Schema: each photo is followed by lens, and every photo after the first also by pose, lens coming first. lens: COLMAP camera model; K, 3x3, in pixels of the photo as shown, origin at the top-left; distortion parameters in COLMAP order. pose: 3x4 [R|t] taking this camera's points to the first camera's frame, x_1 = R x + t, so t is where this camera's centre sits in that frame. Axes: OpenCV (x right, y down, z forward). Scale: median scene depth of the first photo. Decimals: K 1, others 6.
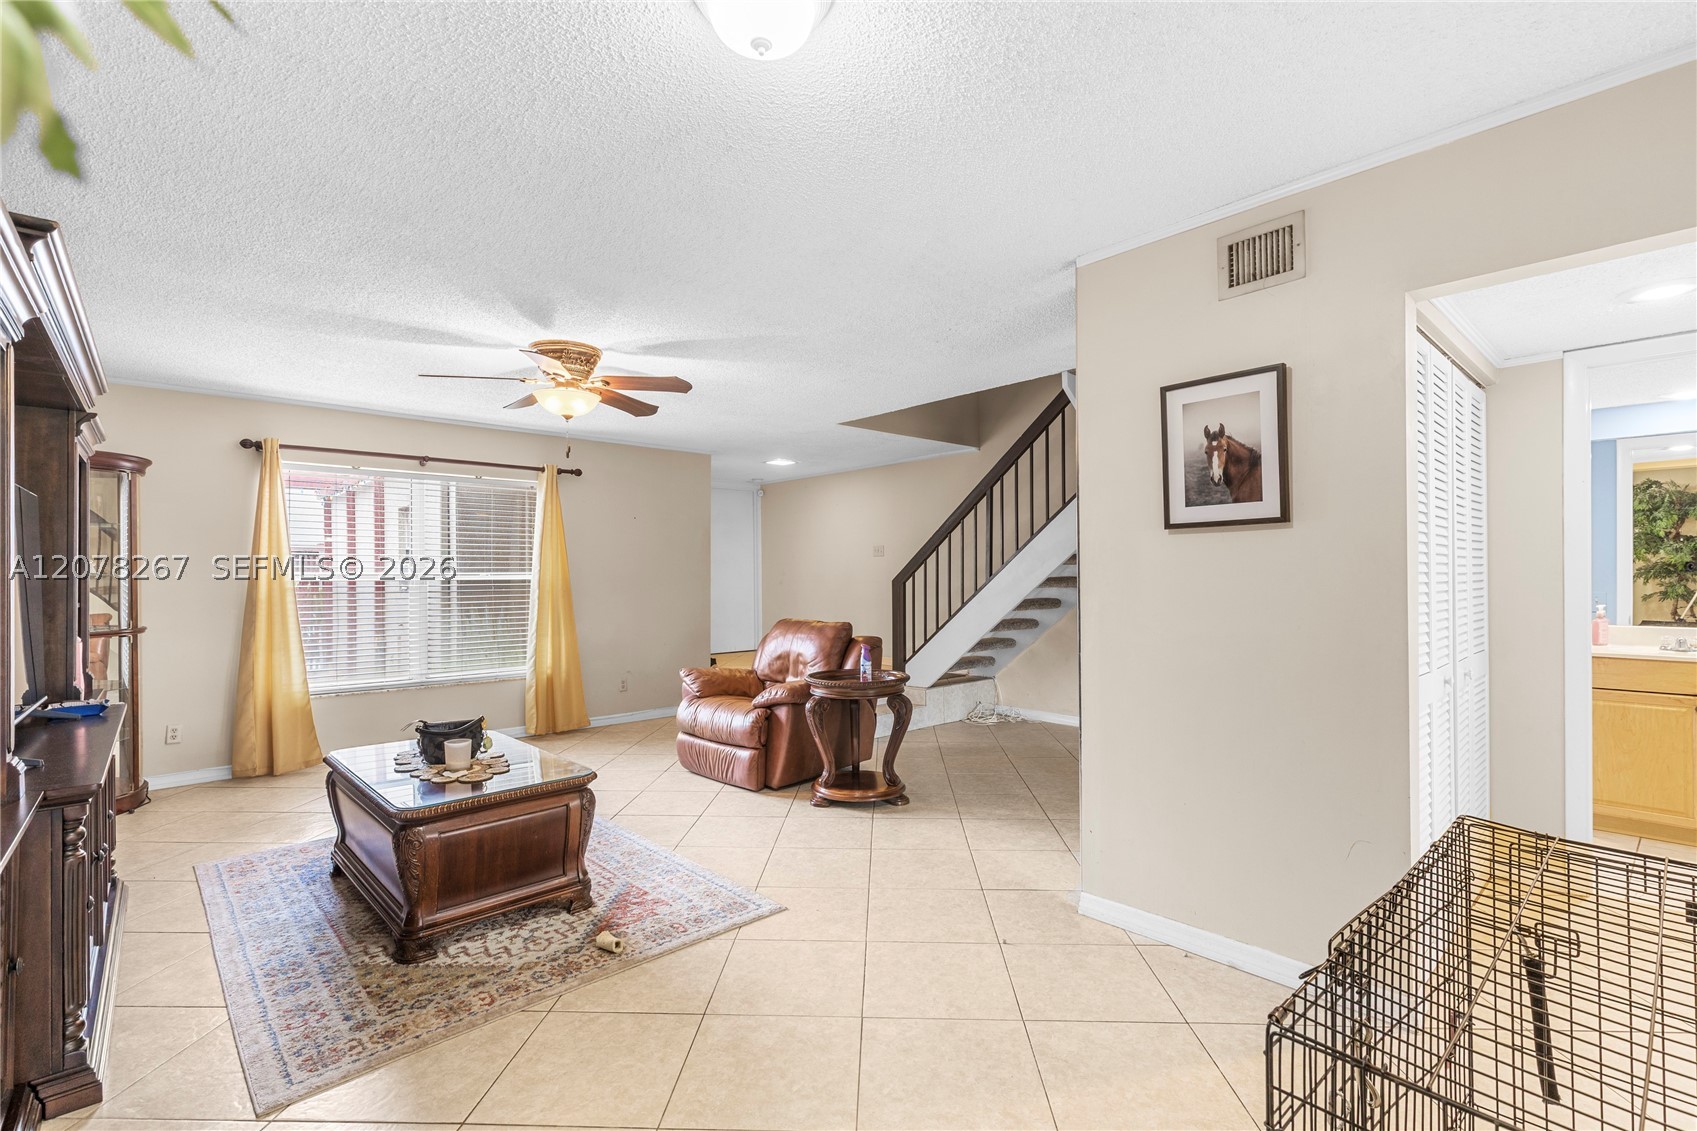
lens RADIAL K [[773.8, 0, 857.3], [0, 773.8, 566.1], [0, 0, 1]] dist [0.005719, 0.000175]
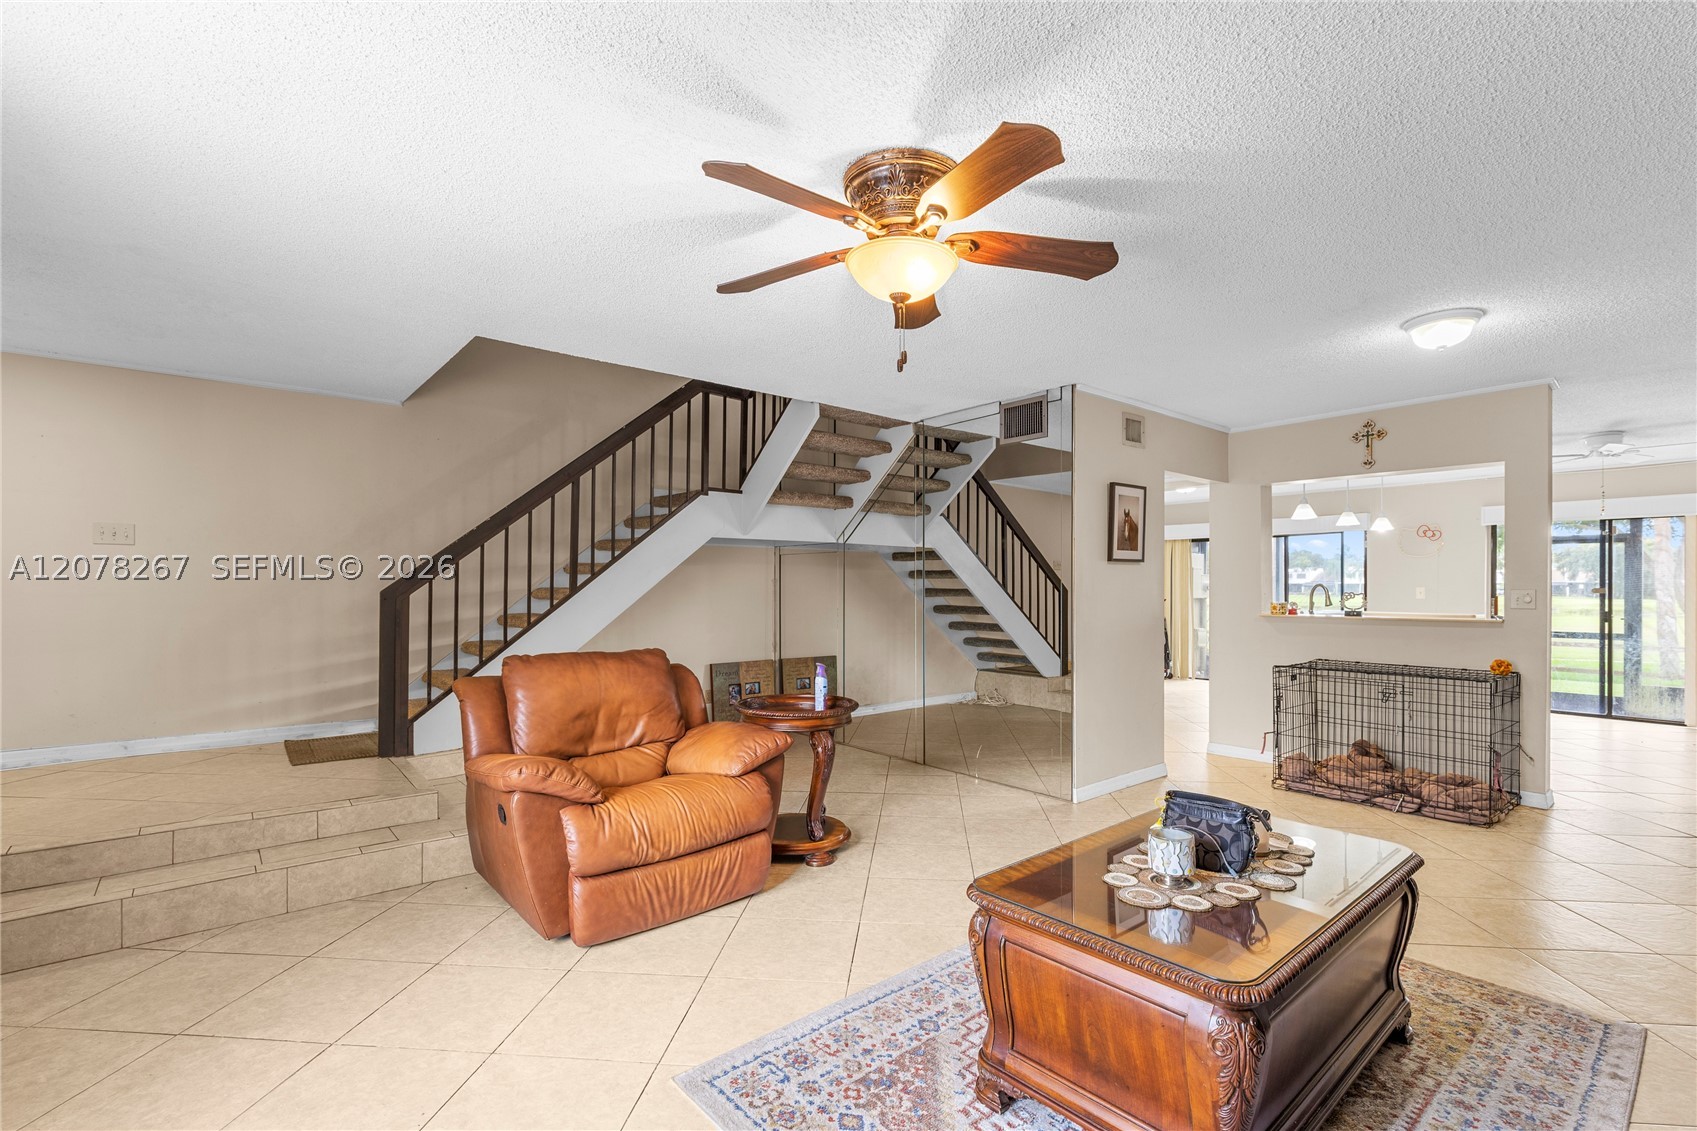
lens RADIAL K [[773.8, 0, 855.9], [0, 773.8, 579.8], [0, 0, 1]] dist [0.005719, 0.000175]
pose [[0.040496, 0.012851, 0.999097, -1.019016], [-0.018414, 0.999757, -0.012113, 0.019982], [-0.999010, -0.017907, 0.040723, 1.092894]]
